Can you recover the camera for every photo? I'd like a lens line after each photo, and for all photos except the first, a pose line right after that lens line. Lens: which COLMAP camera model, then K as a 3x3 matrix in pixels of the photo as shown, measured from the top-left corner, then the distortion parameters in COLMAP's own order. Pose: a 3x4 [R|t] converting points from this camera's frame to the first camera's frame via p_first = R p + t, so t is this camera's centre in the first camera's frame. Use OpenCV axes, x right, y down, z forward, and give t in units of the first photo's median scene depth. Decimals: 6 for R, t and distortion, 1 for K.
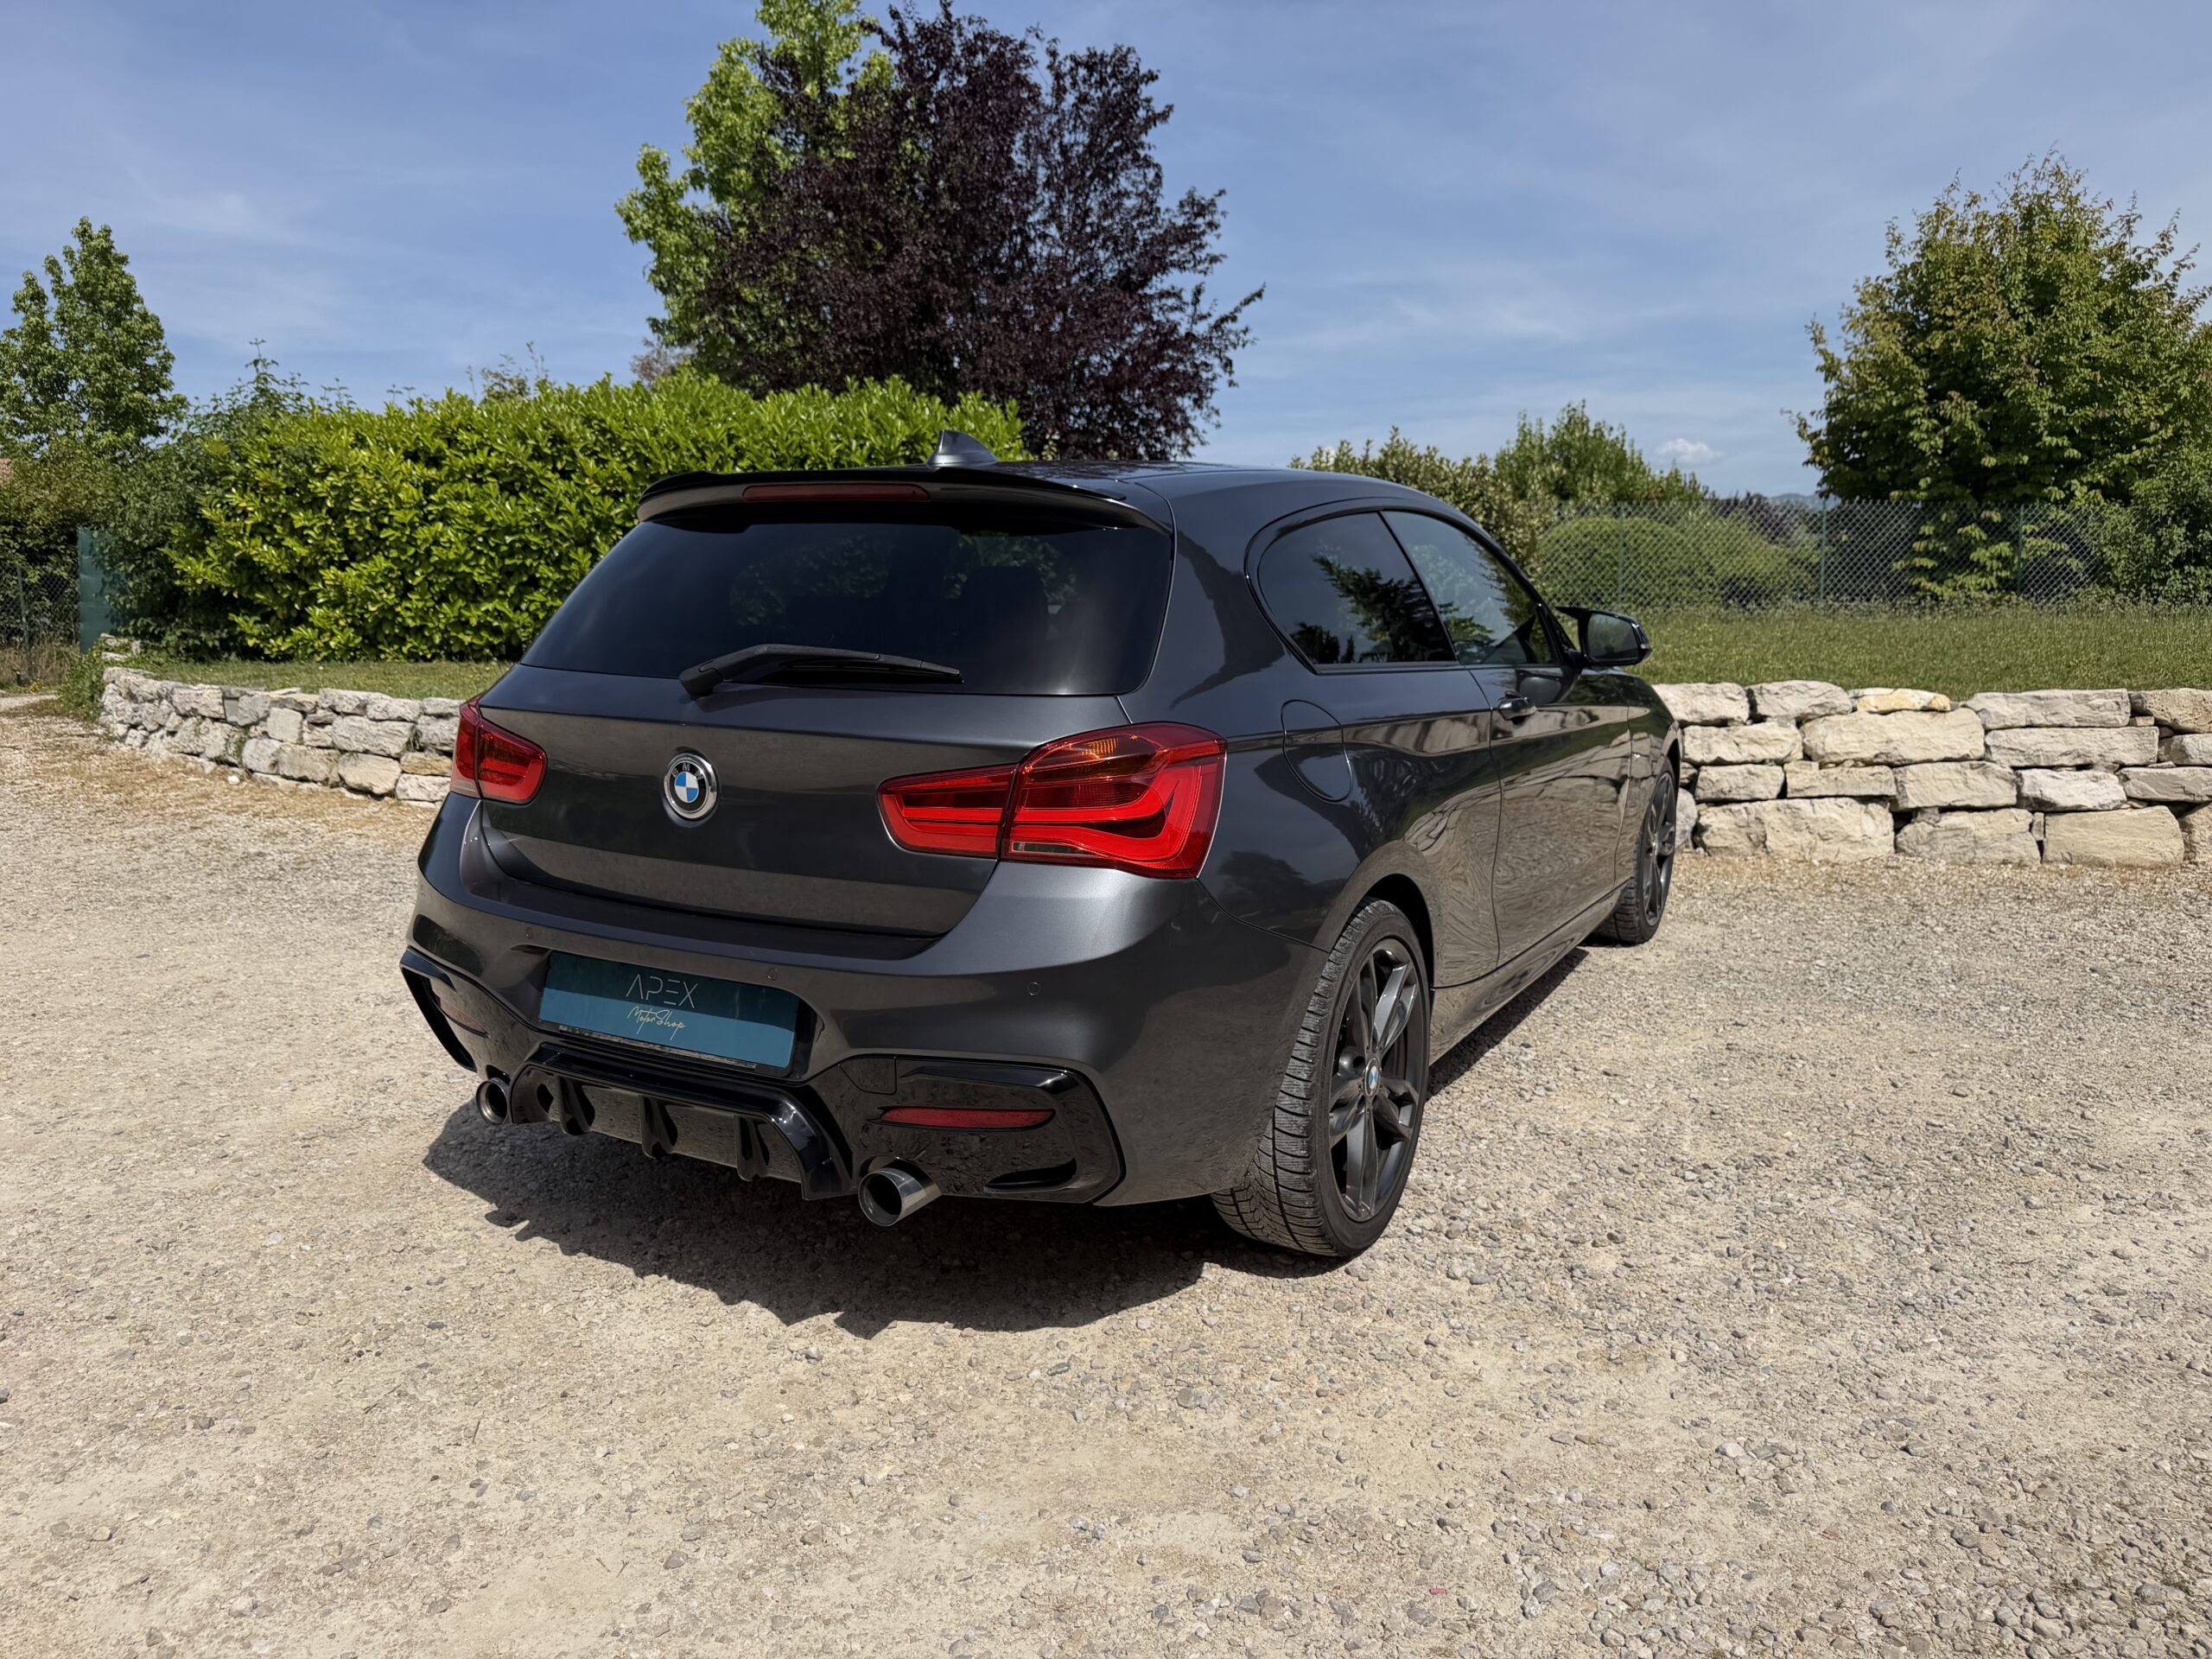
lens RADIAL K [[1570.7, 0, 1099.7], [0, 1570.7, 828.3], [0, 0, 1]] dist [0.011286, -0.020936]
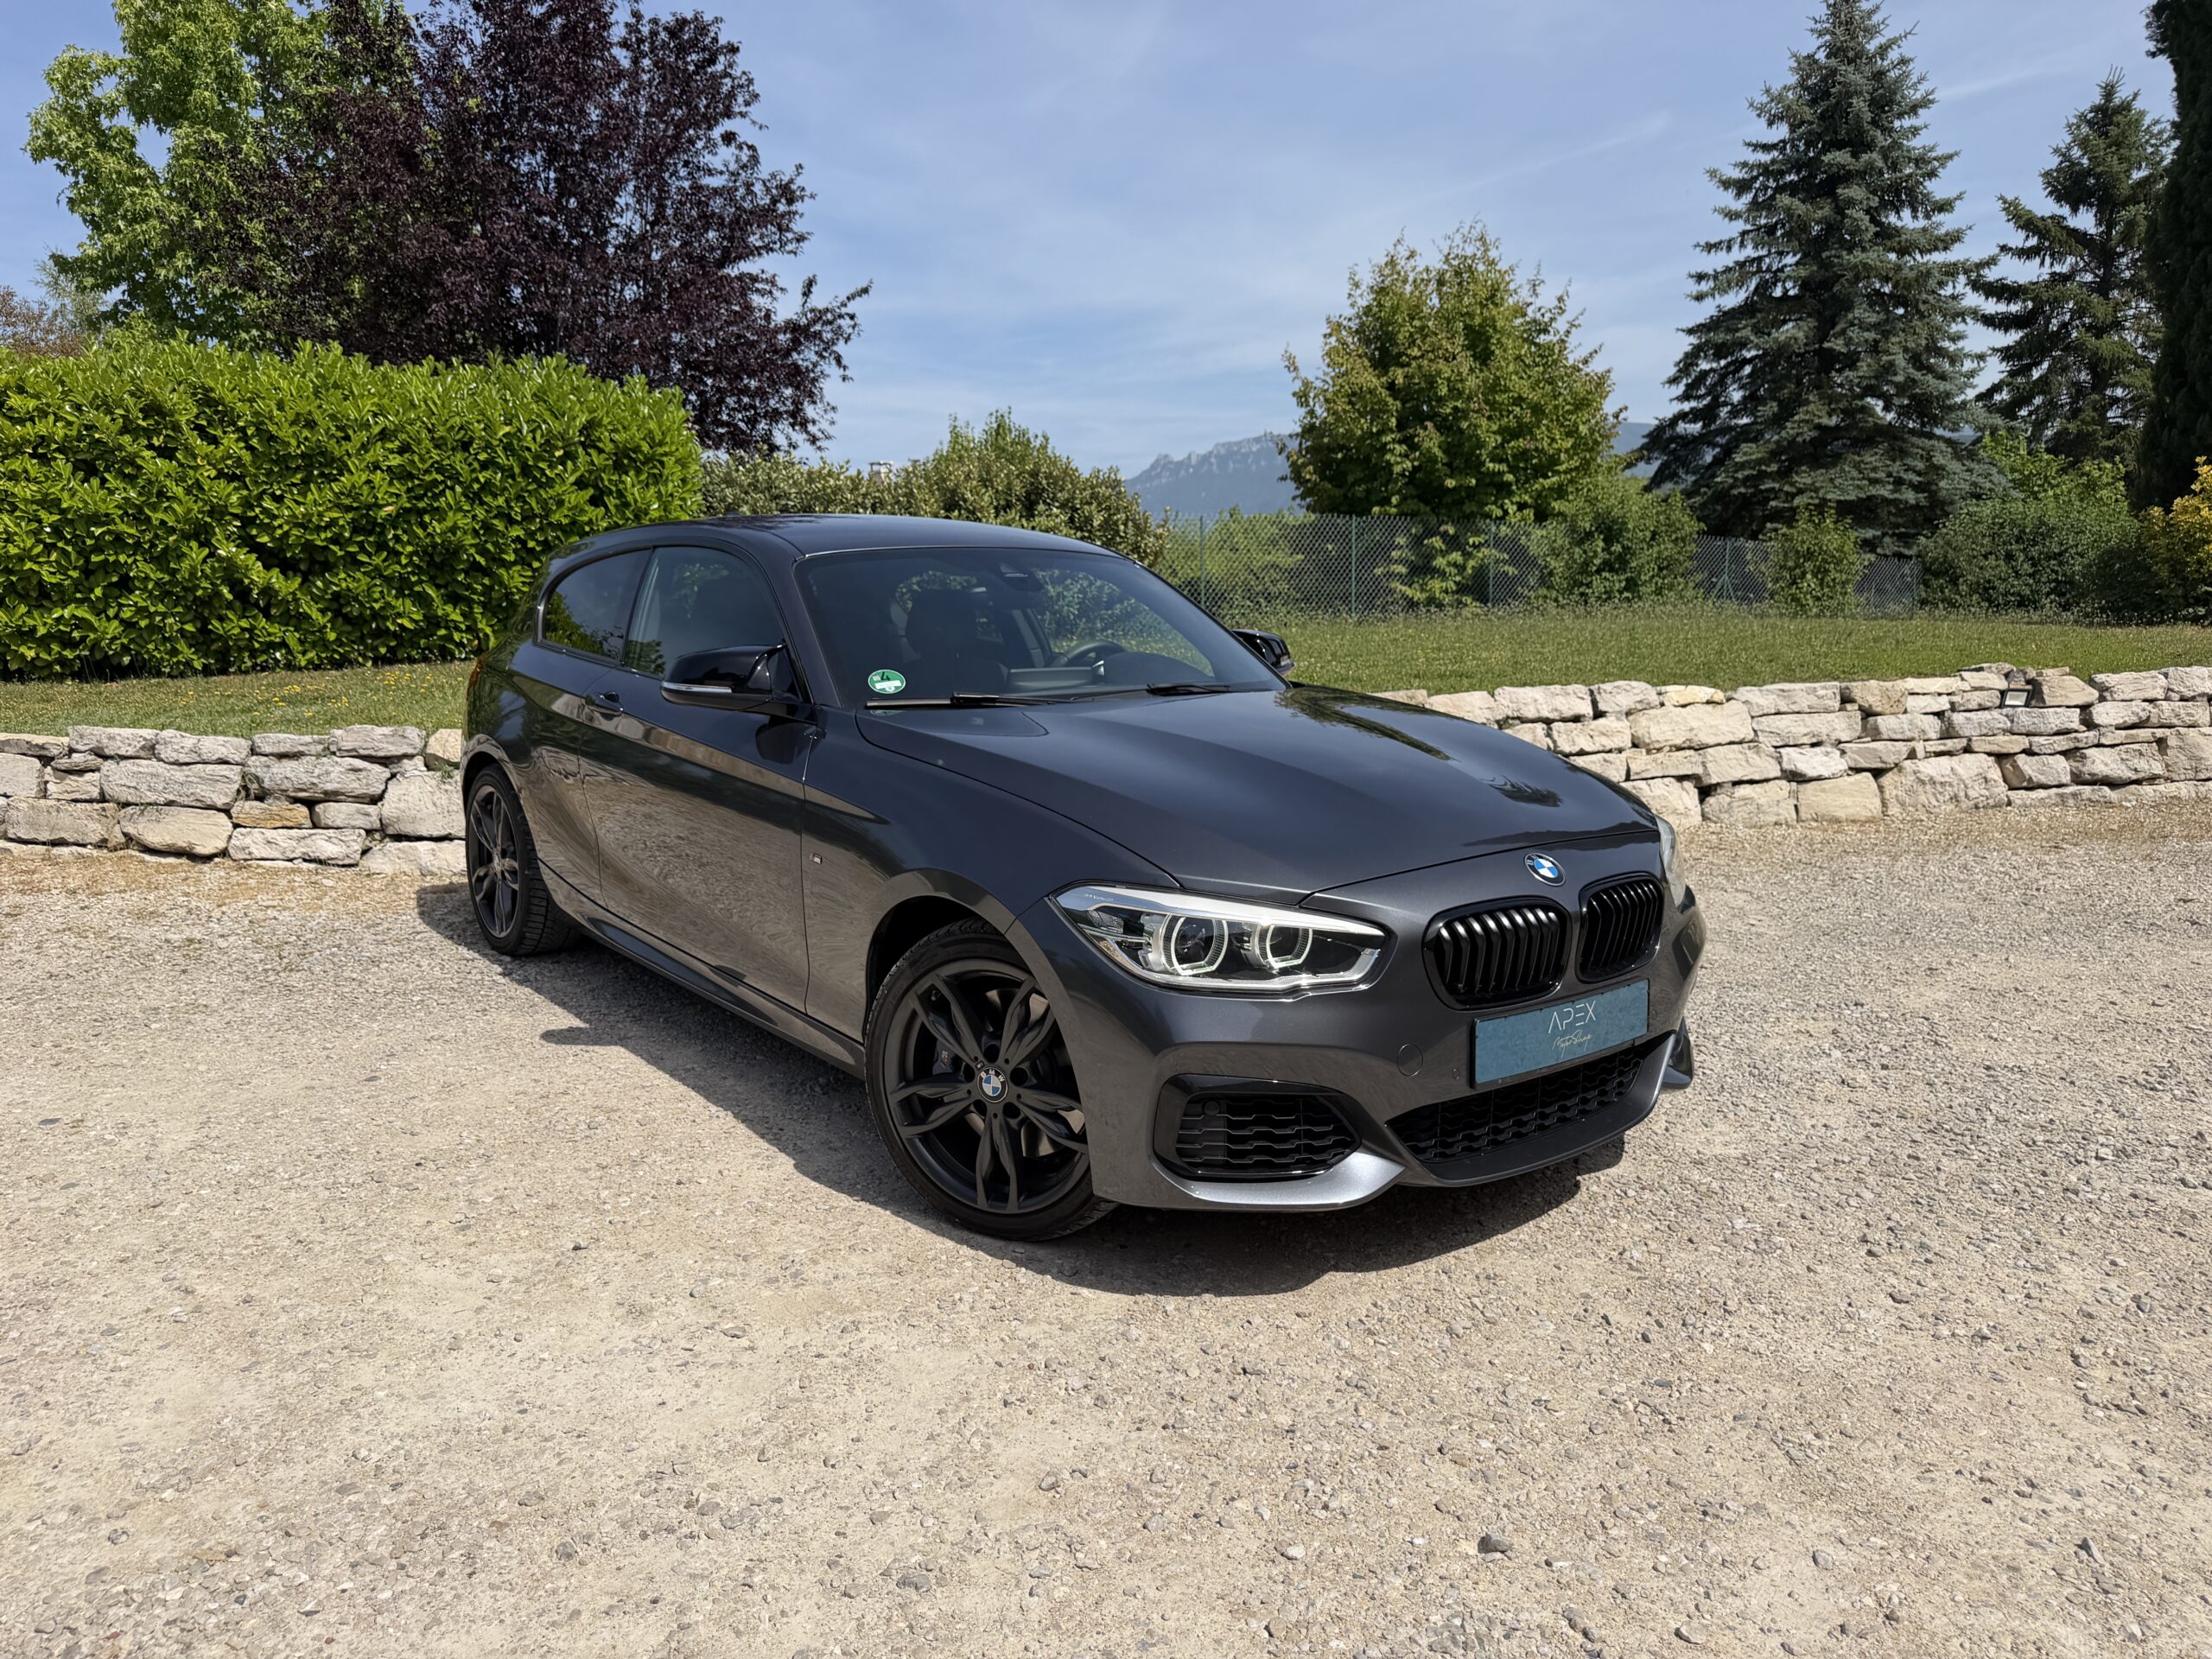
lens RADIAL K [[1570.7, 0, 1100.6], [0, 1570.7, 835.9], [0, 0, 1]] dist [0.011286, -0.020936]
pose [[0.909629, -0.061282, 0.410876, -0.371004], [0.056215, 0.998120, 0.024416, -0.025408], [-0.411600, 0.000888, 0.911364, 0.071956]]
